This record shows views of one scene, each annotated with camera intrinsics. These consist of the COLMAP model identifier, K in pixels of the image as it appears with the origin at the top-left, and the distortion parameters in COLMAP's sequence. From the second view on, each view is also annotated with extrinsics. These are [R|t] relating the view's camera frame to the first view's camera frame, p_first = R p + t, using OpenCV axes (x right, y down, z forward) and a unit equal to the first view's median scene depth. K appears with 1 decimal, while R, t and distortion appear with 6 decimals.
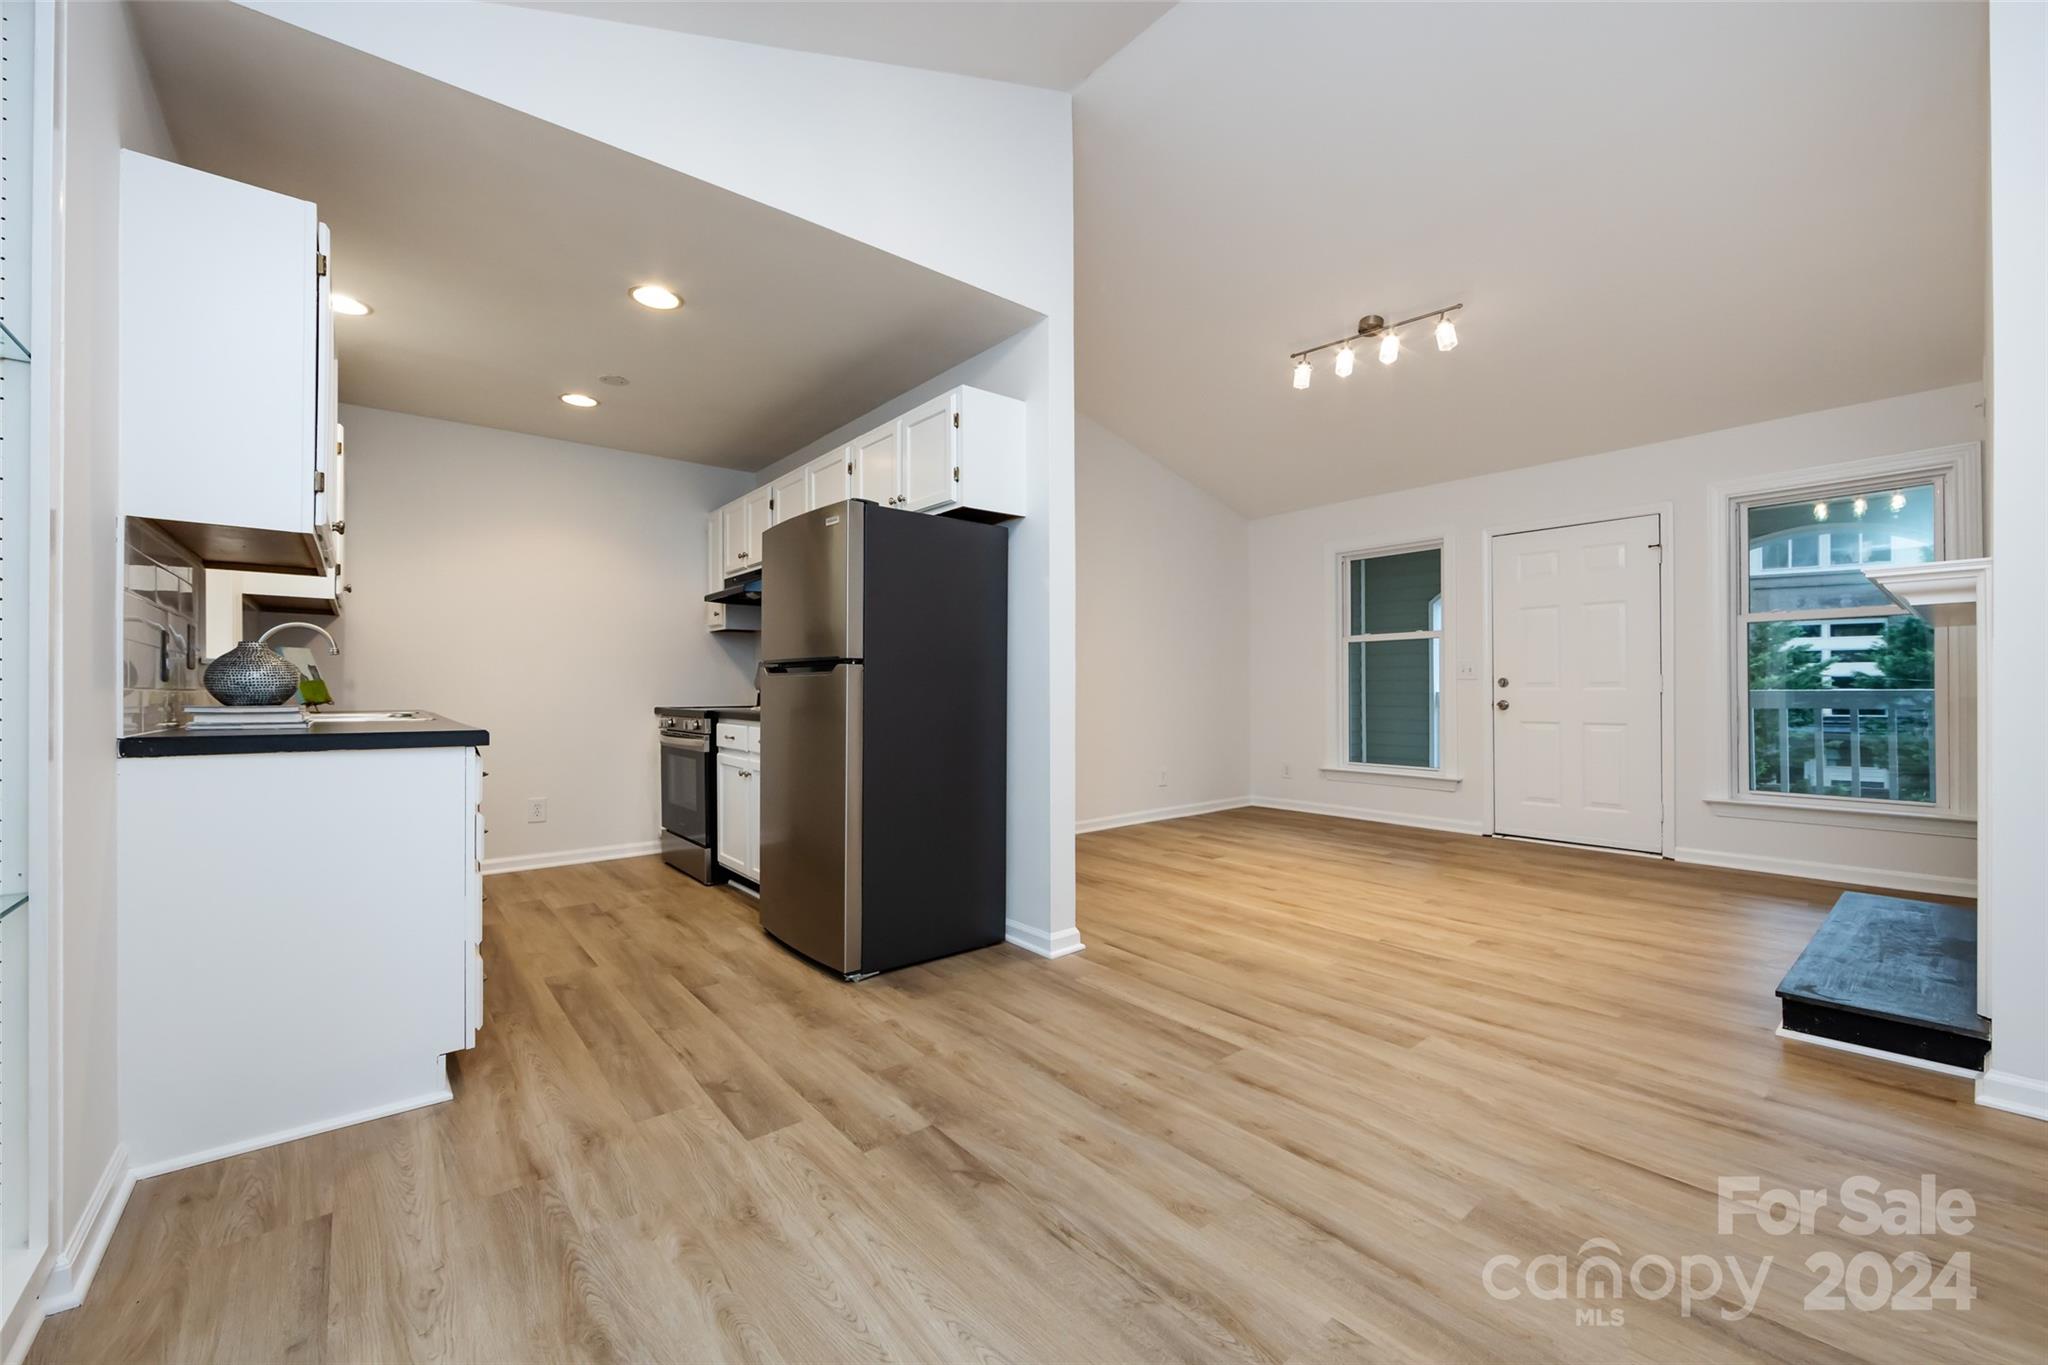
lens RADIAL K [[800.7, 0, 1020.4], [0, 800.7, 687.8], [0, 0, 1]] dist [-0.001500, -0.000608]
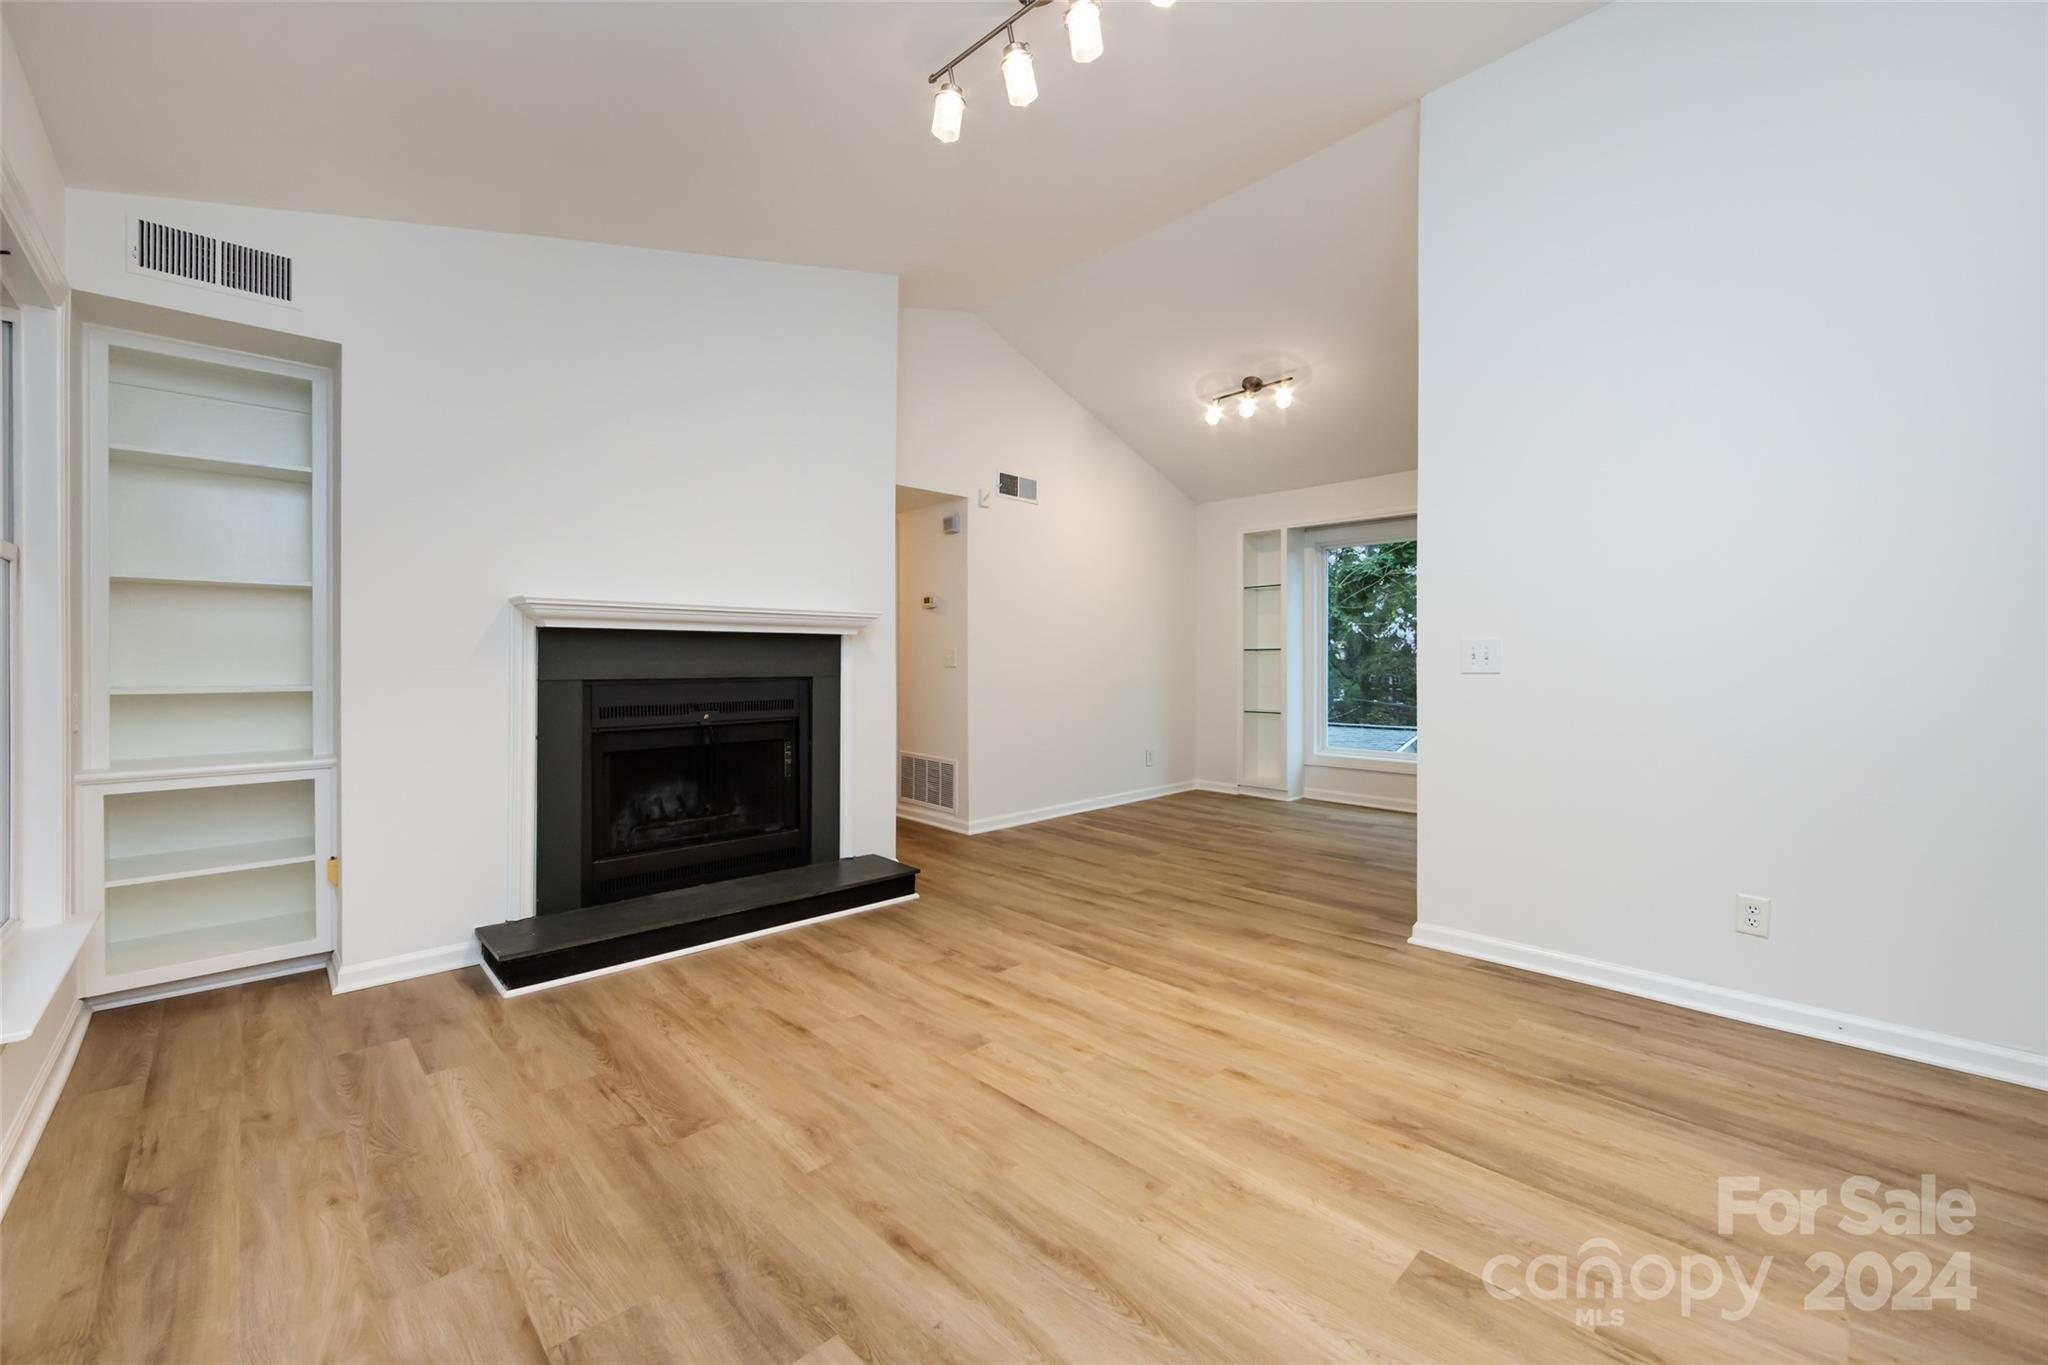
lens RADIAL K [[812.8, 0, 1024.6], [0, 812.8, 671.3], [0, 0, 1]] dist [-0.001373, -0.000382]
pose [[-0.997238, 0.004958, -0.074109, 0.897979], [0.004179, 0.999934, 0.010661, -0.041747], [0.074157, 0.010322, -0.997193, 2.793819]]
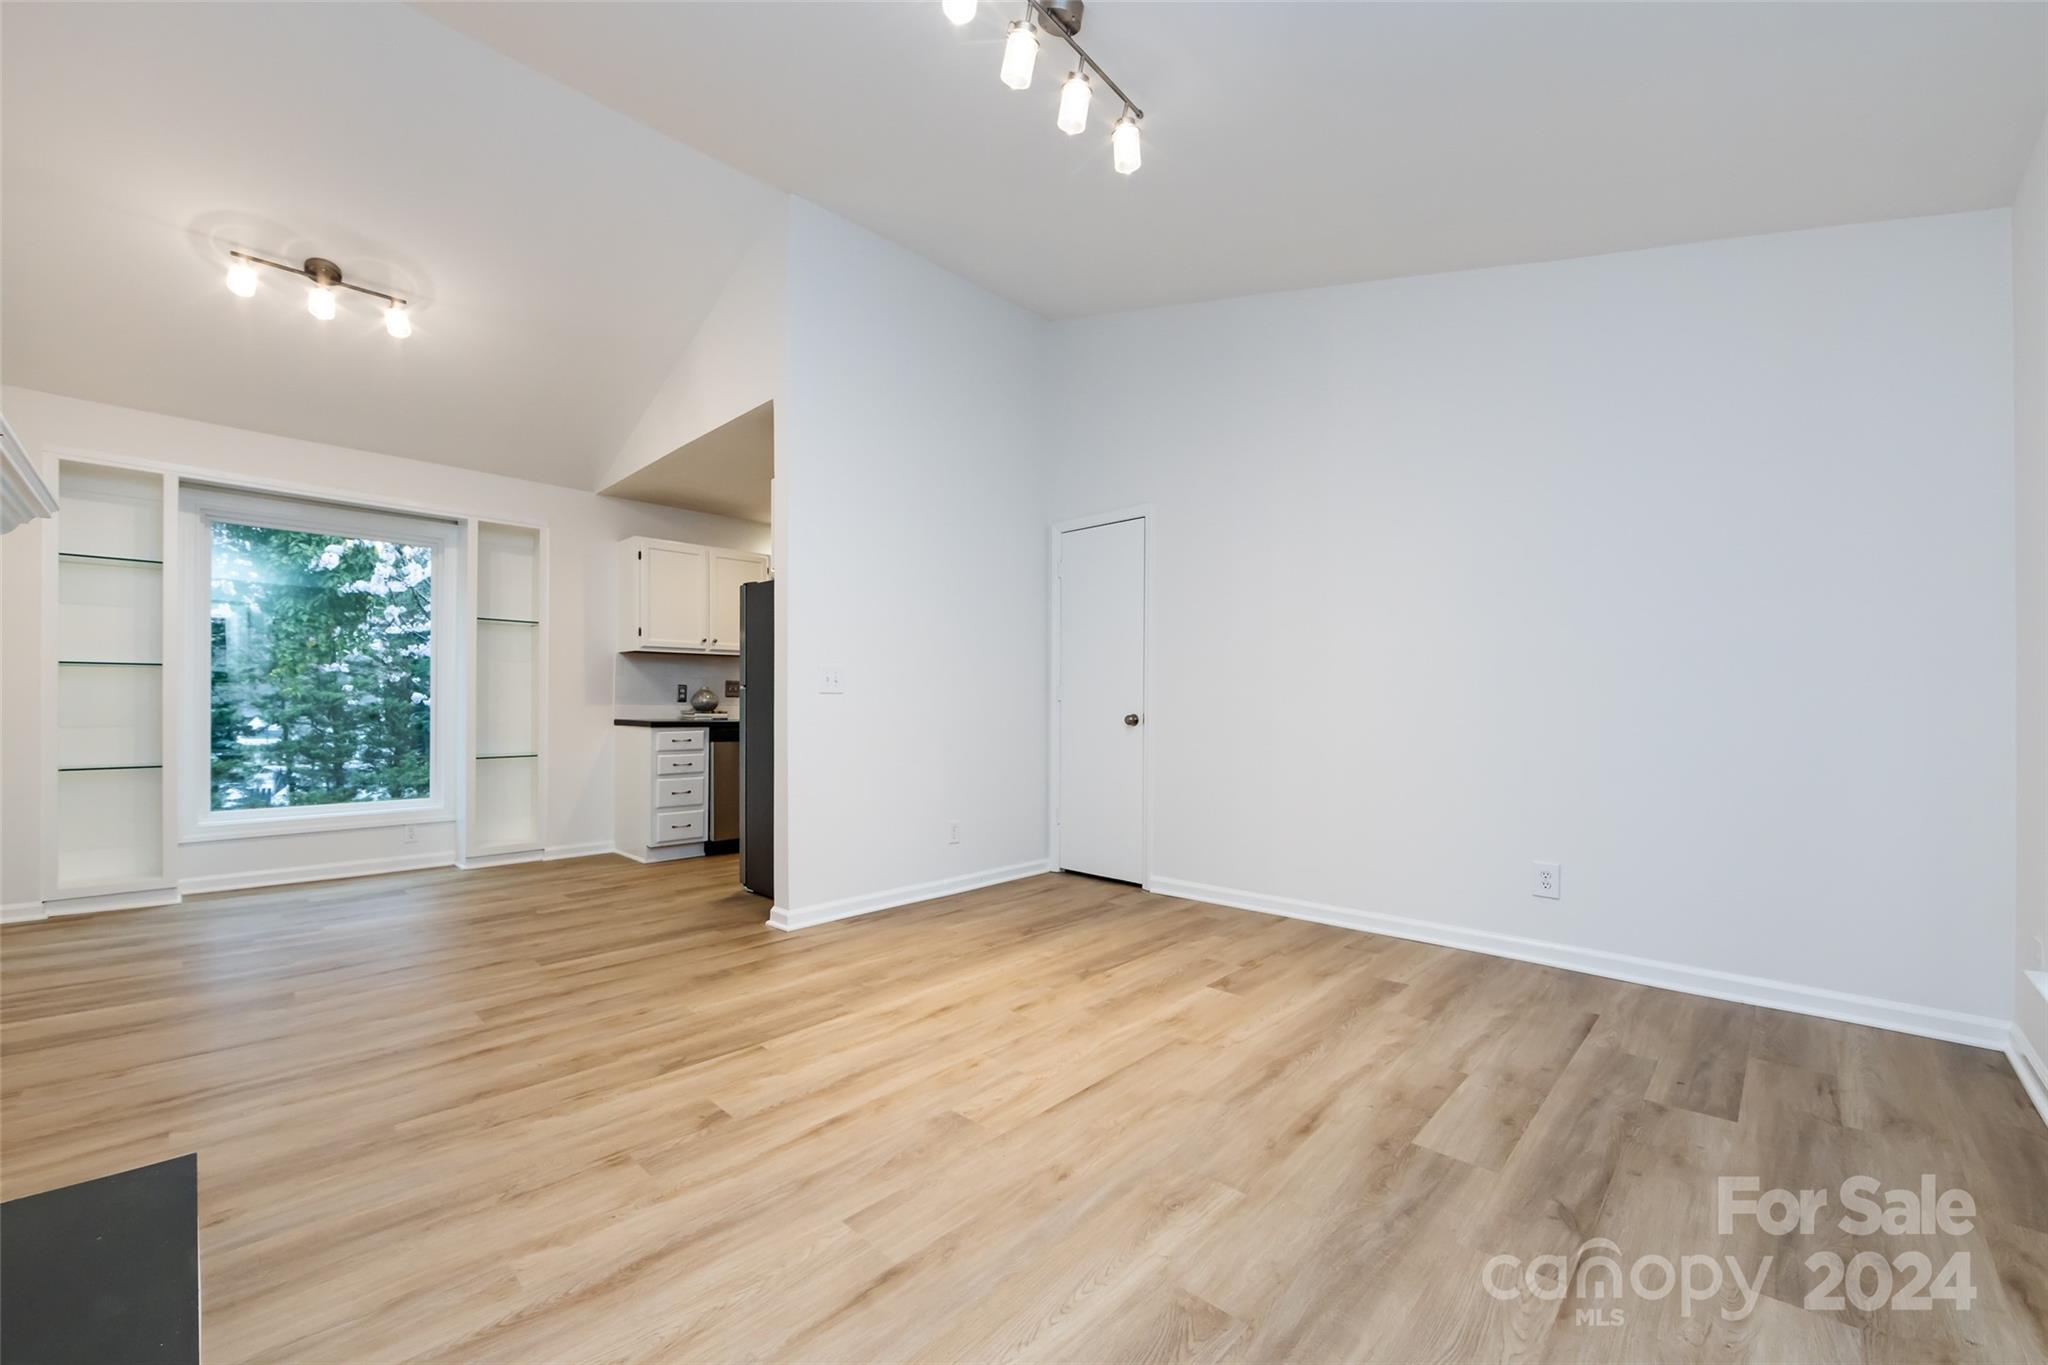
lens RADIAL K [[809.2, 0, 1018.2], [0, 809.2, 712.9], [0, 0, 1]] dist [-0.001618, -0.000362]
pose [[0.109988, 0.009227, -0.993890, 1.776158], [-0.000504, 0.999957, 0.009227, 0.004309], [0.993933, -0.000514, 0.109988, 1.692986]]
